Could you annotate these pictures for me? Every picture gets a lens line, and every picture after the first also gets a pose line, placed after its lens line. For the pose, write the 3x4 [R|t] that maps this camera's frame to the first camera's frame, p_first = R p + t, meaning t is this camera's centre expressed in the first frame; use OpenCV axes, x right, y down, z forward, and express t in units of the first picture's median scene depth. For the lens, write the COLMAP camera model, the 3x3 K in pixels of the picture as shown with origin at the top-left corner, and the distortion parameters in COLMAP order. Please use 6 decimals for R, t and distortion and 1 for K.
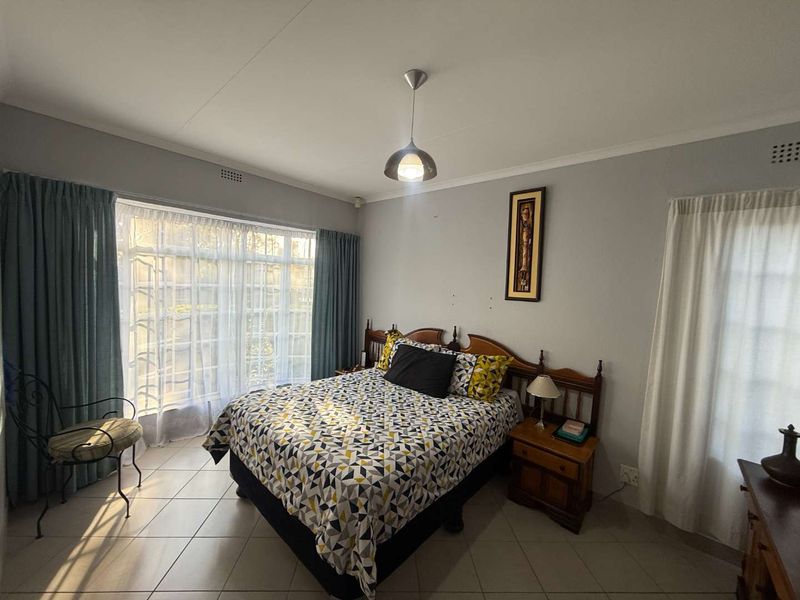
lens RADIAL K [[319.2, 0, 396.8], [0, 319.2, 300.2], [0, 0, 1]] dist [-0.001256, 0.000516]
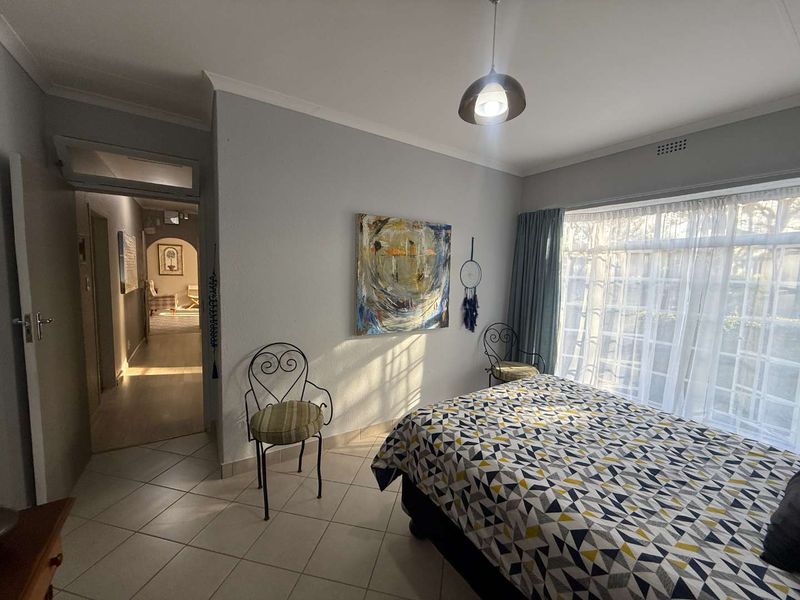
lens RADIAL K [[319.2, 0, 396.8], [0, 319.2, 300.2], [0, 0, 1]] dist [-0.001256, 0.000516]
pose [[-0.258079, 0.029082, -0.965686, 0.648792], [-0.103478, 0.992965, 0.057558, 0.049307], [0.960566, 0.114782, -0.253254, 0.737223]]
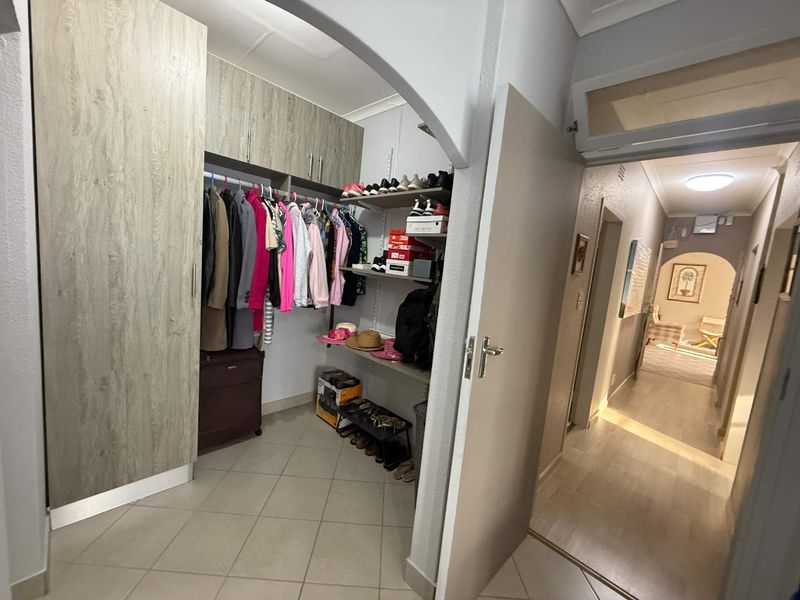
lens RADIAL K [[319.2, 0, 396.8], [0, 319.2, 300.2], [0, 0, 1]] dist [-0.001256, 0.000516]
pose [[-0.988636, -0.149373, 0.016924, 0.583727], [-0.143901, 0.972914, 0.180915, 0.055667], [-0.043489, 0.176423, -0.983353, 0.645793]]
